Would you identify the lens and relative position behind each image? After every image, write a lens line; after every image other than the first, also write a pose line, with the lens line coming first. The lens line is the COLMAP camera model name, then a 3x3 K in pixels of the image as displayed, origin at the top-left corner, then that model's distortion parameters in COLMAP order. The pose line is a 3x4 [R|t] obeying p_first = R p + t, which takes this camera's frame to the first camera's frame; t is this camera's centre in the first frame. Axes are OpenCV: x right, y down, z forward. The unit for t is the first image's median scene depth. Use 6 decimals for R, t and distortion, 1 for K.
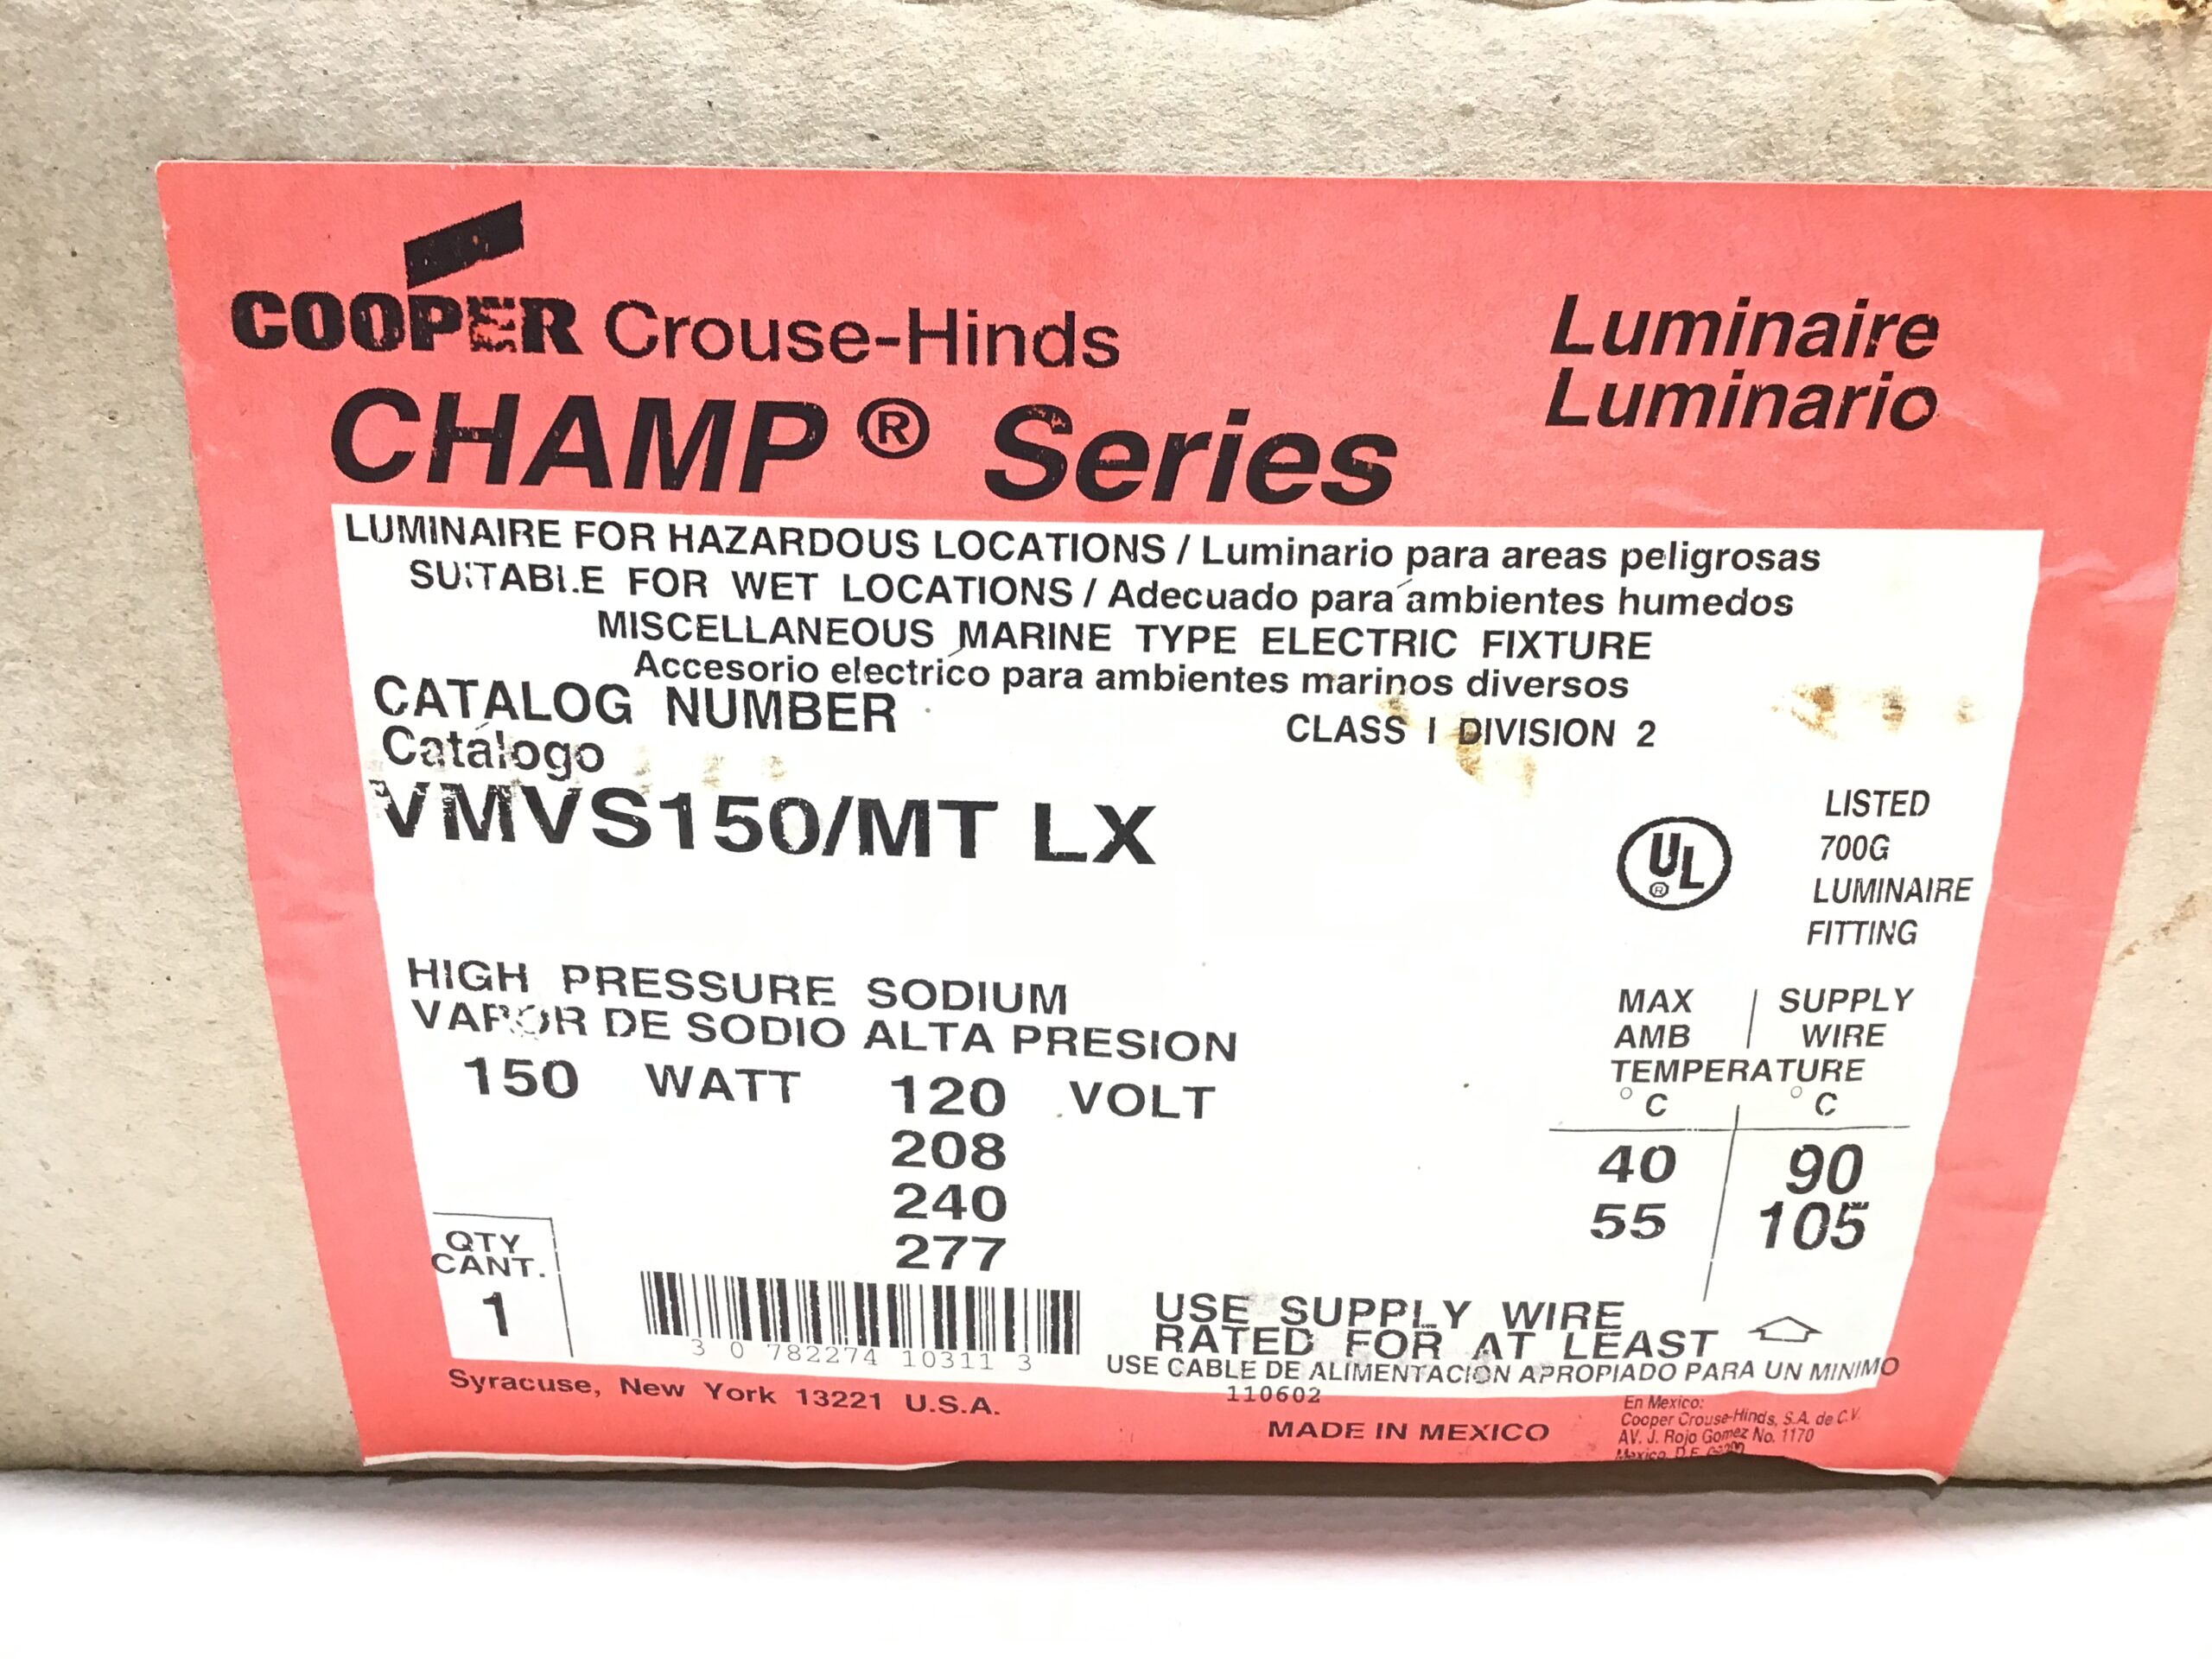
lens RADIAL K [[2034.3, 0, 1100.8], [0, 2034.3, 828.3], [0, 0, 1]] dist [0.058225, 0.000000]
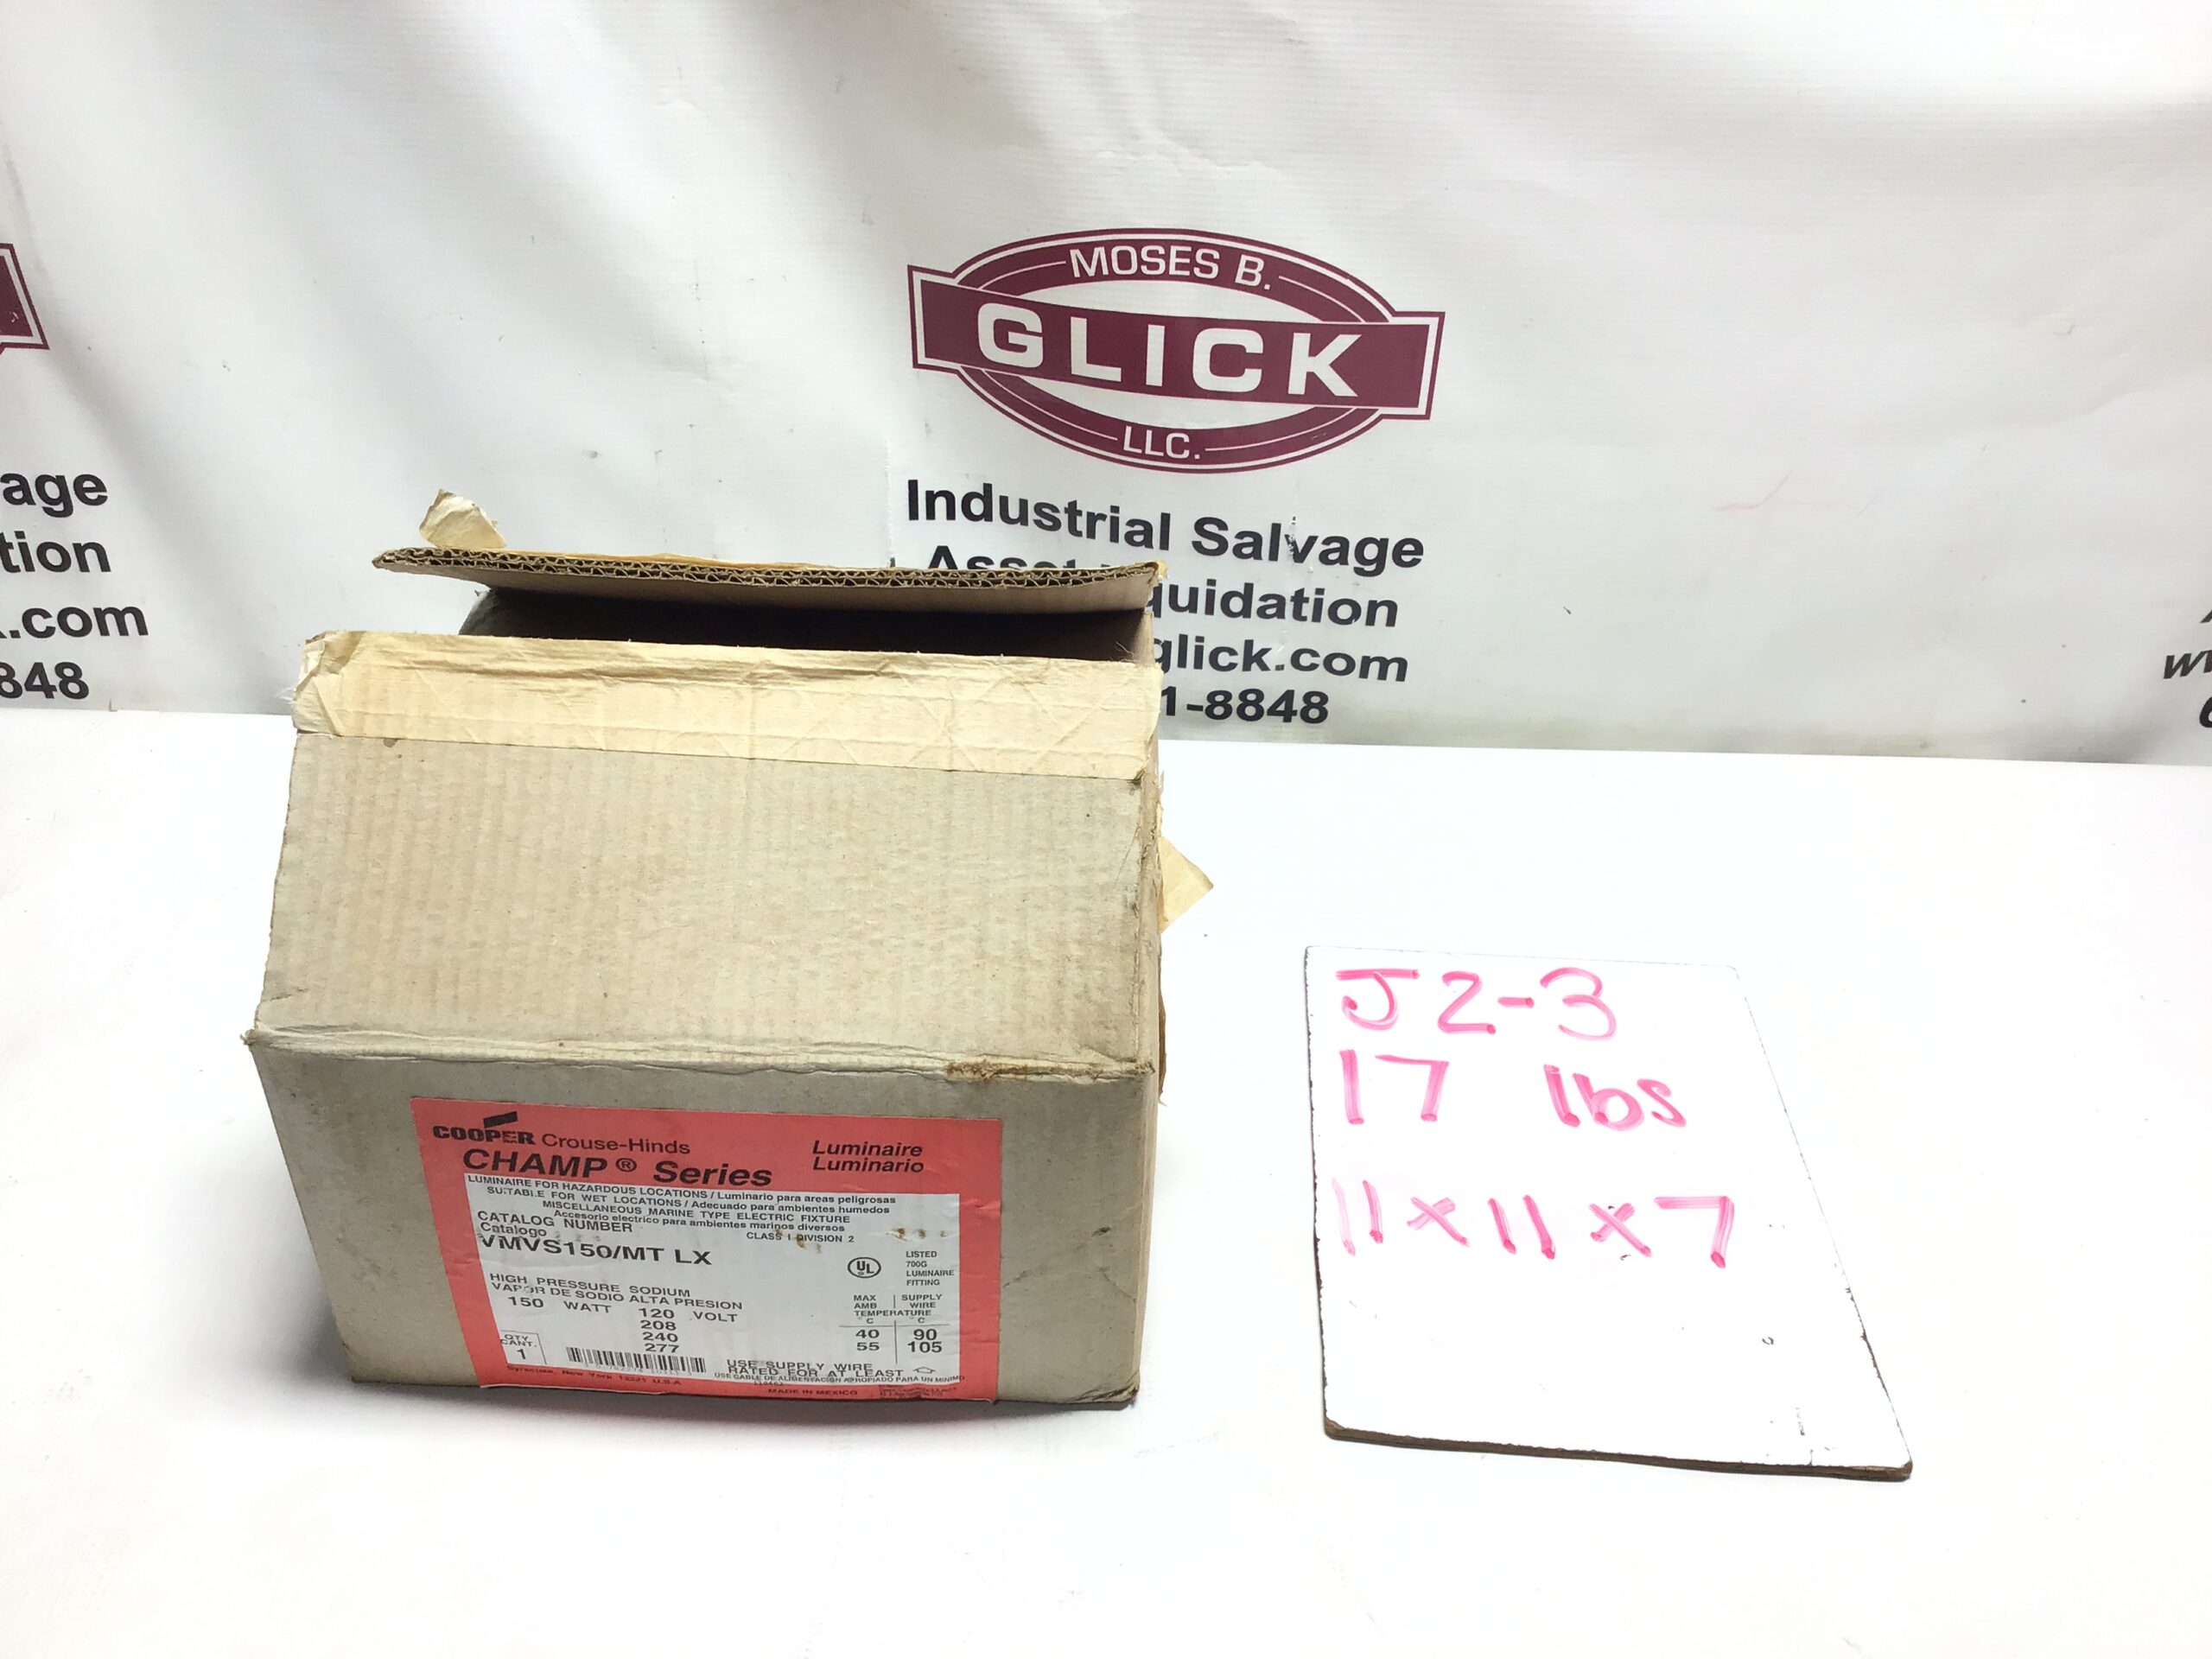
lens RADIAL K [[2034.3, 0, 1102.3], [0, 2034.3, 831.0], [0, 0, 1]] dist [0.058225, 0.000000]
pose [[0.999658, 0.023427, 0.011651, 0.634937], [-0.025677, 0.963916, 0.264966, -1.635383], [-0.005023, -0.265175, 0.964187, -2.142990]]
